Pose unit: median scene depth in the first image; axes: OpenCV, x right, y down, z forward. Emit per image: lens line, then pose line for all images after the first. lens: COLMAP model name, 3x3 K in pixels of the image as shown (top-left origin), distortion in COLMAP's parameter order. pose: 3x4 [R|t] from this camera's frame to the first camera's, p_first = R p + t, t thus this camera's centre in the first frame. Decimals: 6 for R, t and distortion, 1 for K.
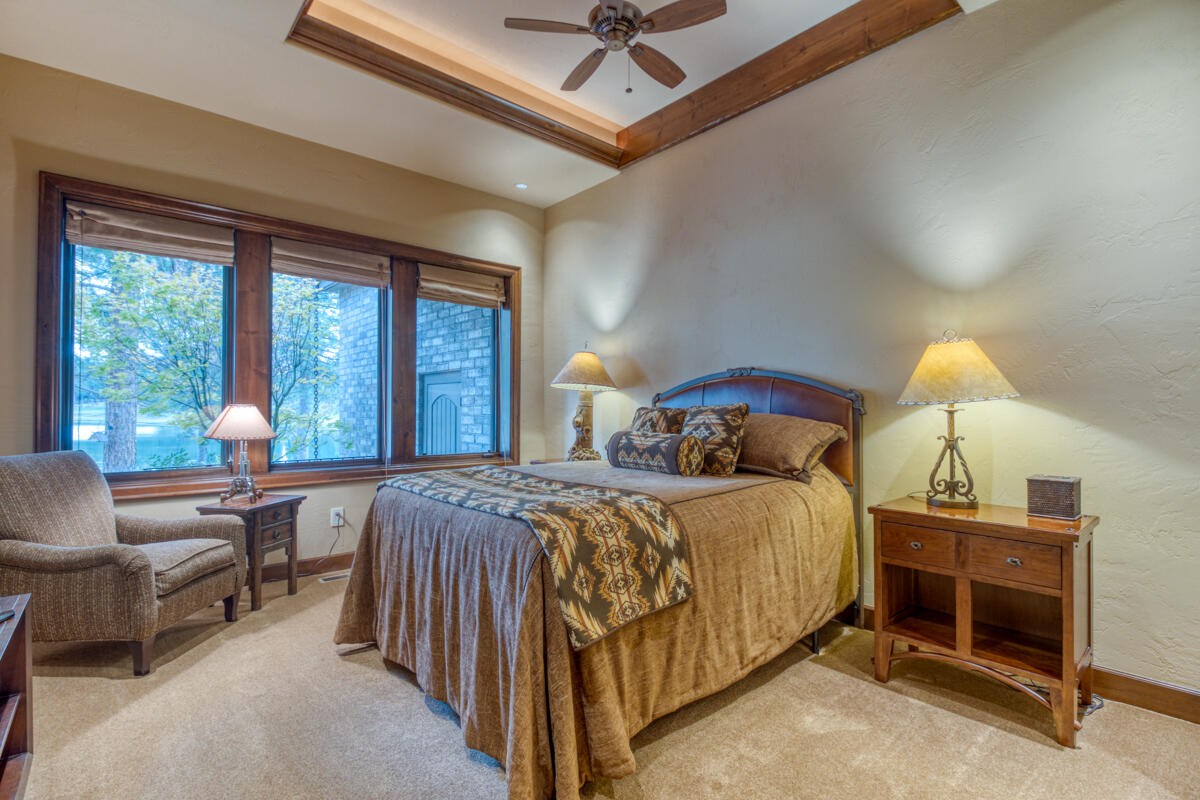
lens RADIAL K [[558.2, 0, 603.2], [0, 558.2, 406.9], [0, 0, 1]] dist [0.003768, -0.000277]
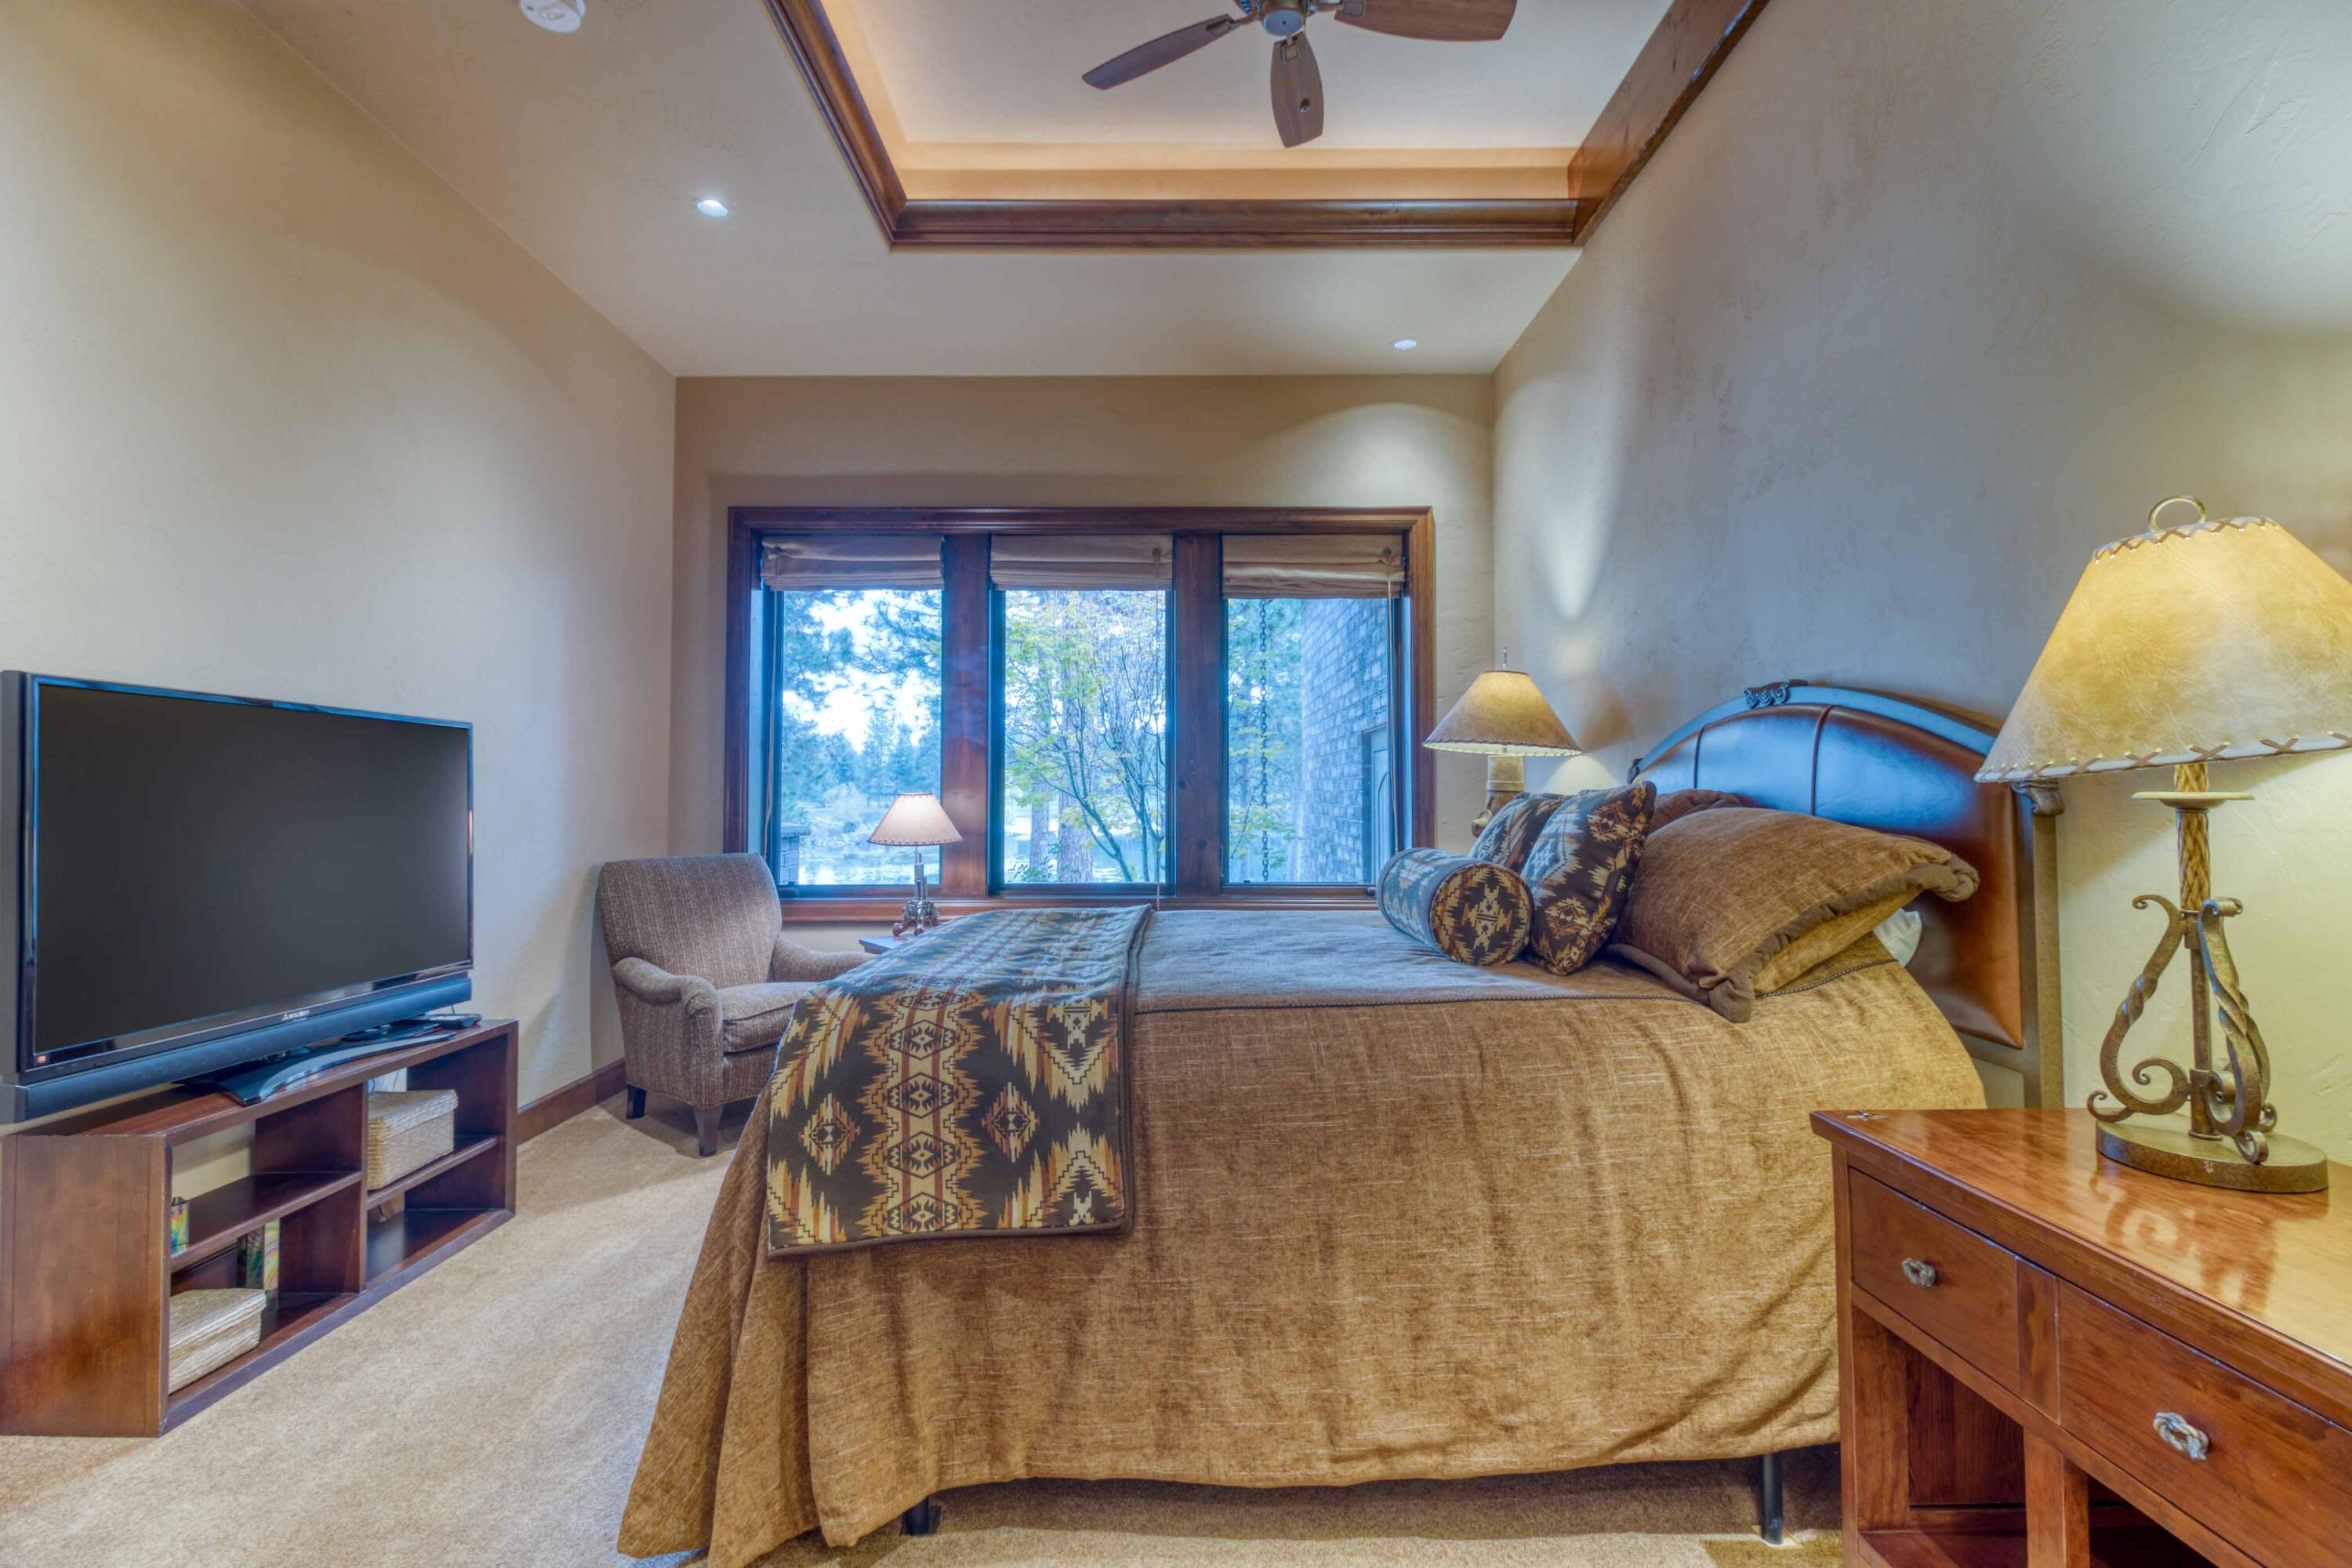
lens RADIAL K [[1073.5, 0, 1168.7], [0, 1073.5, 760.0], [0, 0, 1]] dist [0.012339, -0.012501]
pose [[0.753010, -0.026593, -0.657471, 0.572093], [0.005831, 0.999413, -0.033745, 0.001715], [0.657983, 0.021576, 0.752724, 0.292711]]
